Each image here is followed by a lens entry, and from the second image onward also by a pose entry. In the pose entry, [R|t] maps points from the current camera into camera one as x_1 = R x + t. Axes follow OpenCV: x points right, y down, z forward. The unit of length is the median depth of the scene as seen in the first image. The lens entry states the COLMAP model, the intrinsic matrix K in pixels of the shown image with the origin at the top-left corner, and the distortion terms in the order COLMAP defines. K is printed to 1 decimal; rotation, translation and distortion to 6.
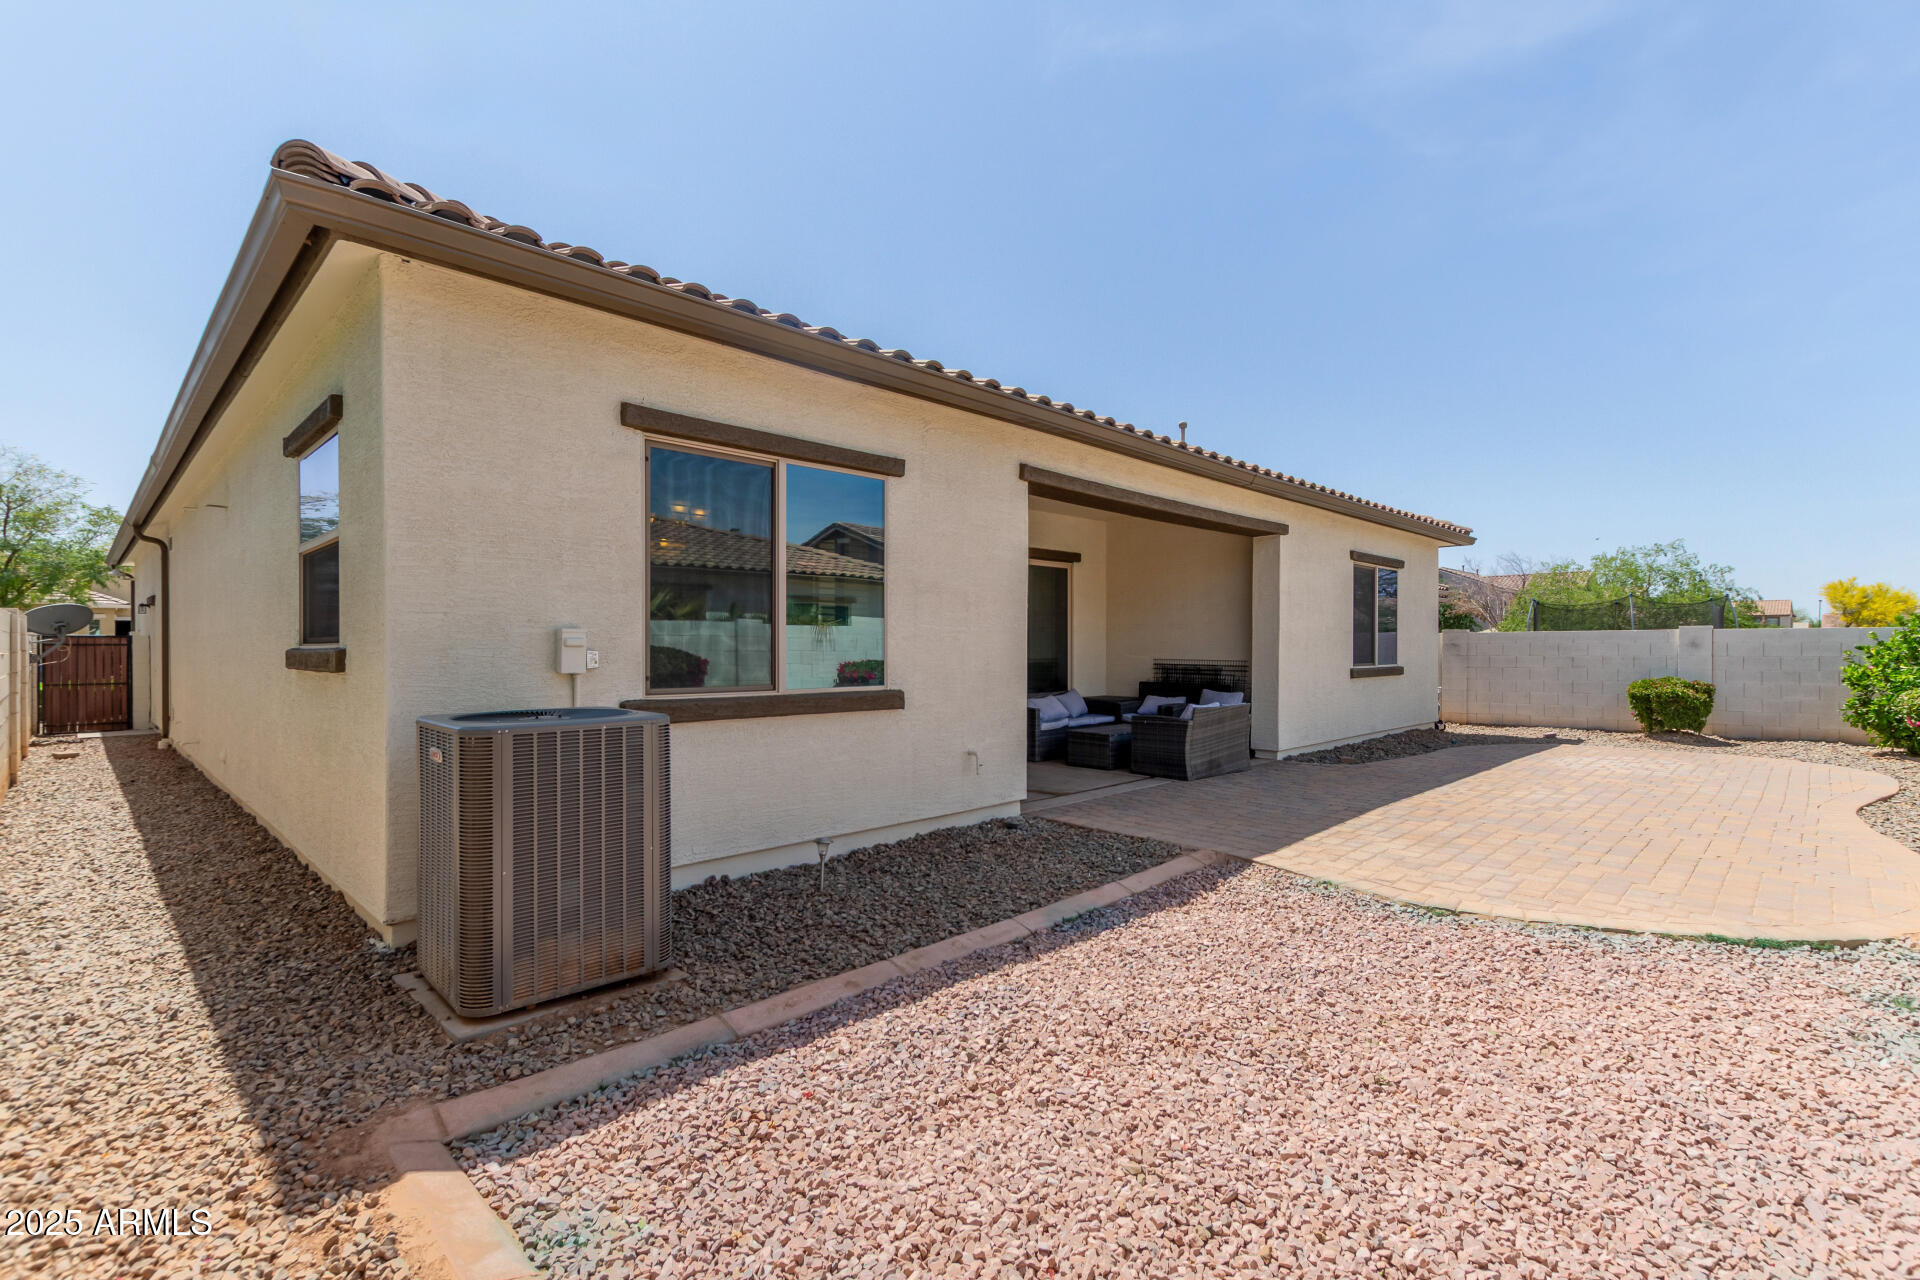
lens RADIAL K [[888.2, 0, 960.8], [0, 888.2, 628.3], [0, 0, 1]] dist [0.010278, -0.006303]
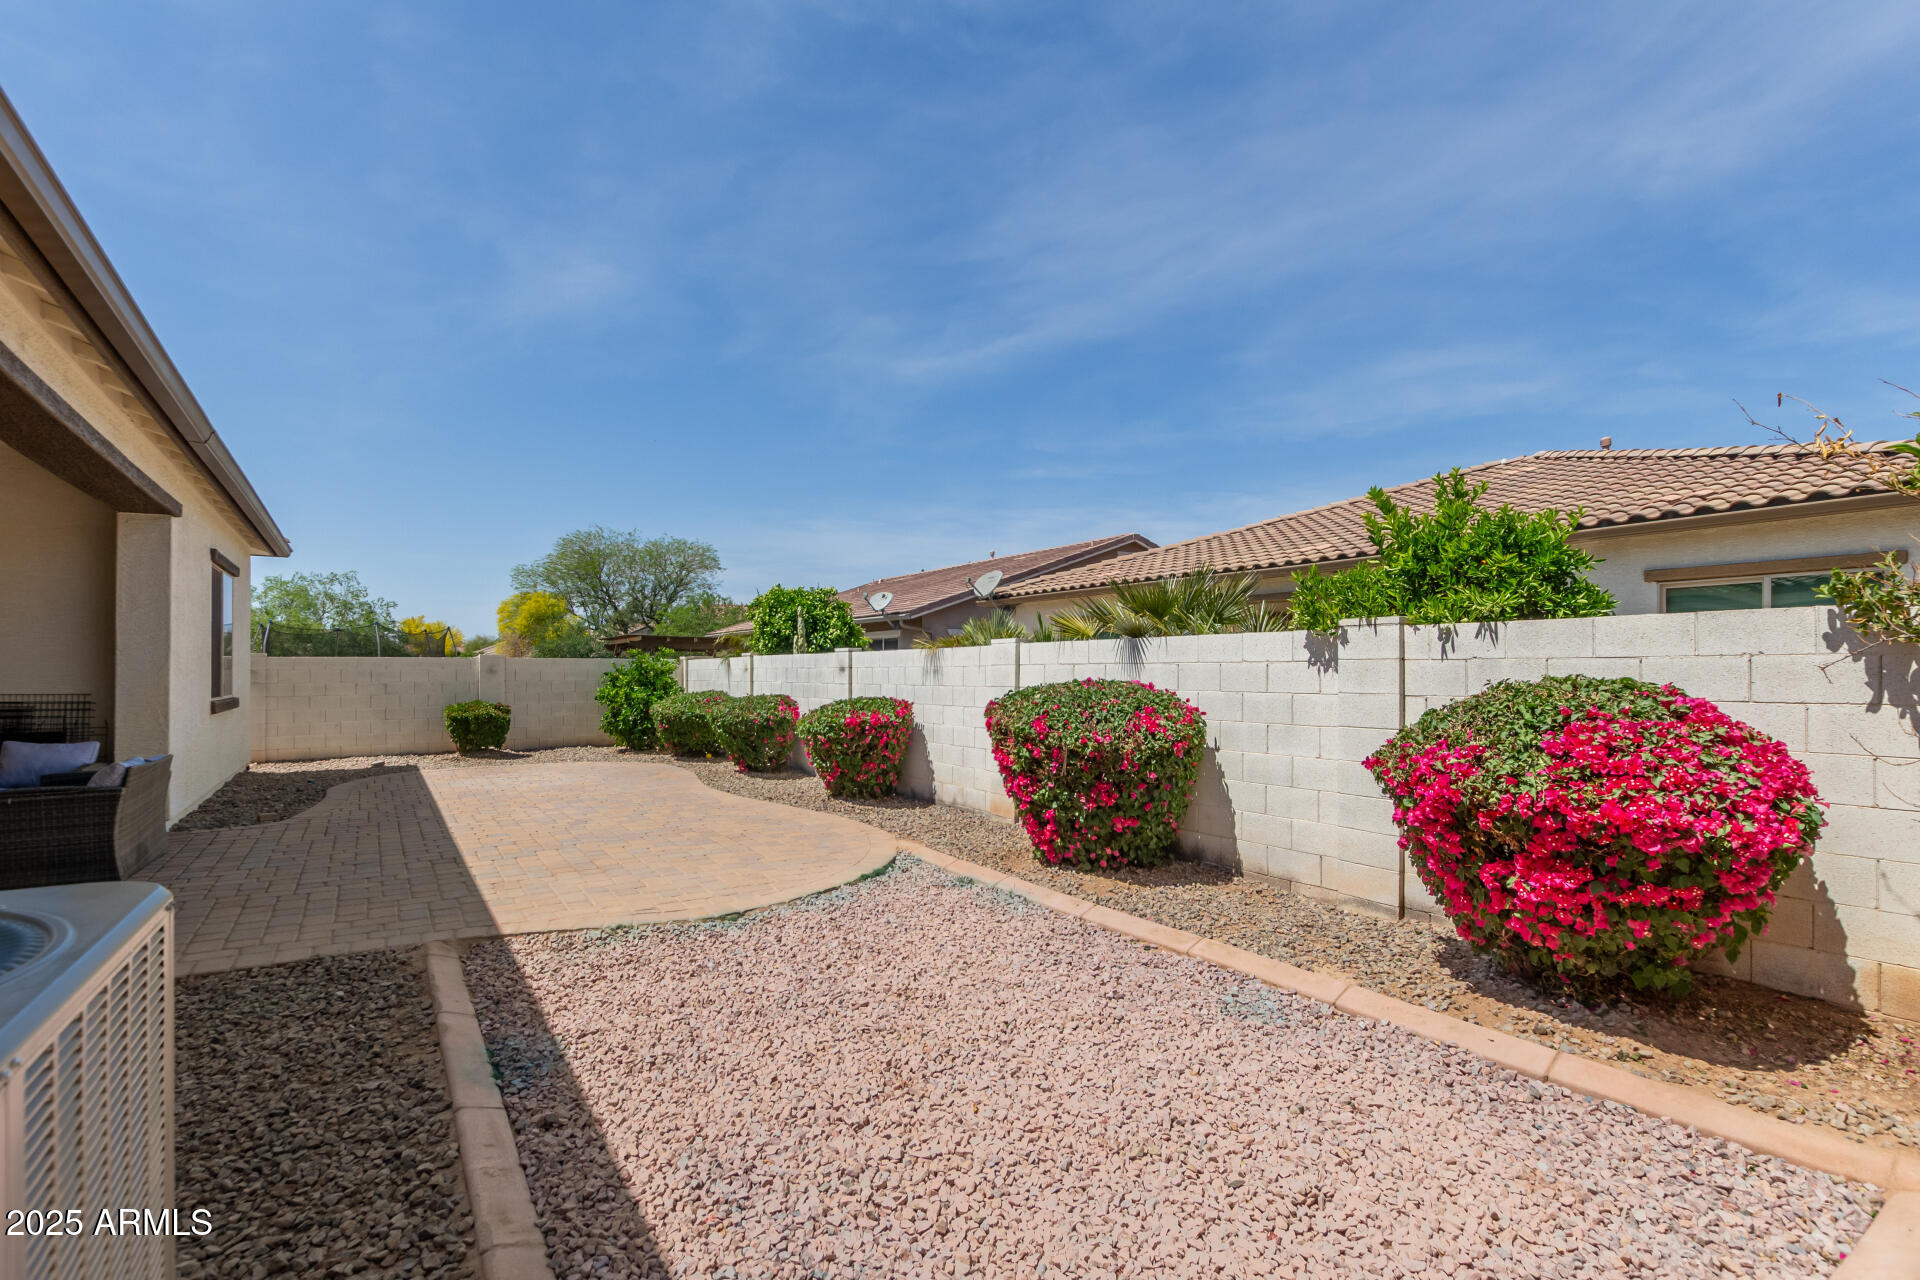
lens RADIAL K [[888.2, 0, 960.8], [0, 888.2, 628.3], [0, 0, 1]] dist [0.010278, -0.006303]
pose [[0.192858, 0.049747, 0.979965, -0.216426], [-0.021420, 0.998689, -0.046482, 0.004148], [-0.980993, -0.012027, 0.193671, 0.226916]]
